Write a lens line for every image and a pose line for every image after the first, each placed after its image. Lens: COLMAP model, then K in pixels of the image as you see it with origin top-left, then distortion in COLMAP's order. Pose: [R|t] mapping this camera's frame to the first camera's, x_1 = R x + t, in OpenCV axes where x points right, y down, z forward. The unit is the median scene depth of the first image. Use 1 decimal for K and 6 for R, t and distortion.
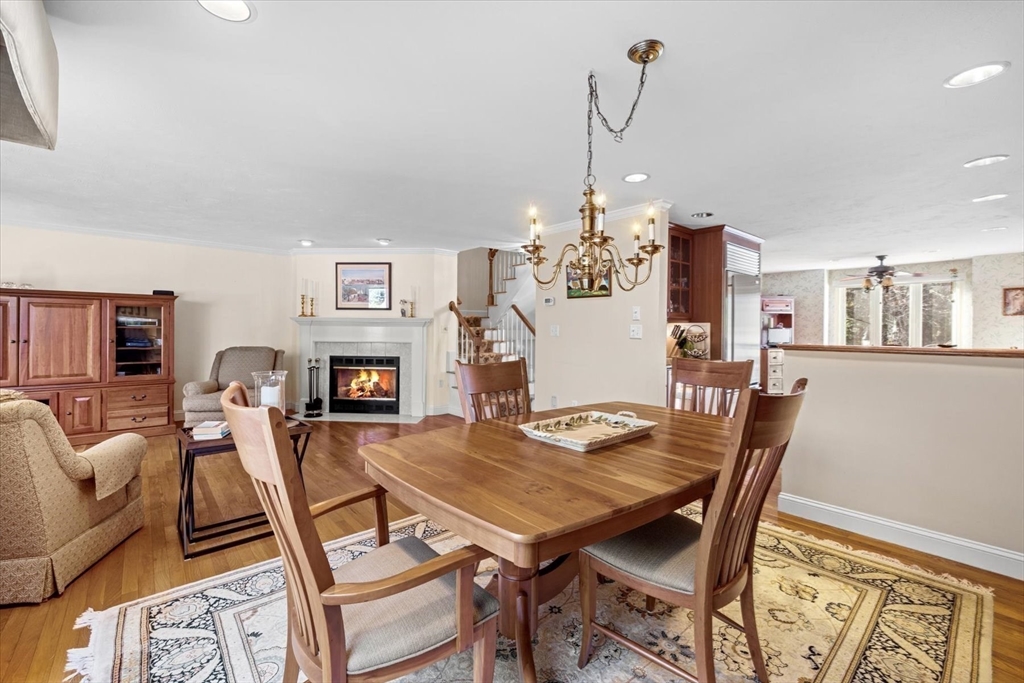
lens RADIAL K [[433.4, 0, 514.1], [0, 433.4, 328.4], [0, 0, 1]] dist [0.000435, 0.000688]
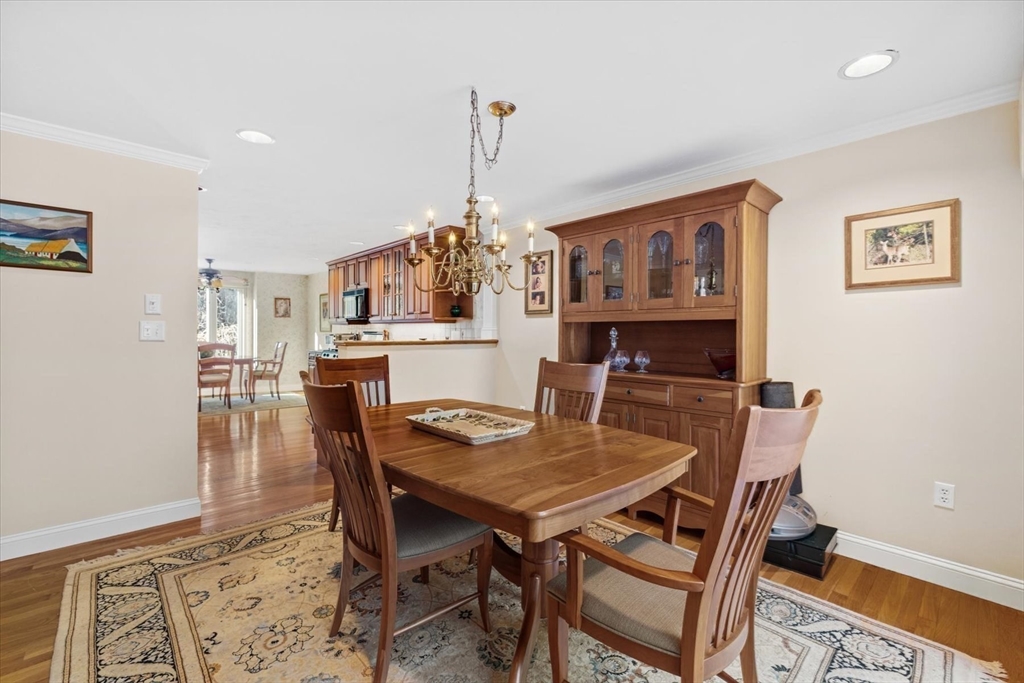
lens RADIAL K [[433.4, 0, 513.6], [0, 433.4, 334.5], [0, 0, 1]] dist [0.000435, 0.000688]
pose [[-0.025575, -0.013242, 0.999585, -0.270556], [-0.010520, 0.999860, 0.012976, -0.000968], [-0.999618, -0.010184, -0.025711, 0.281714]]
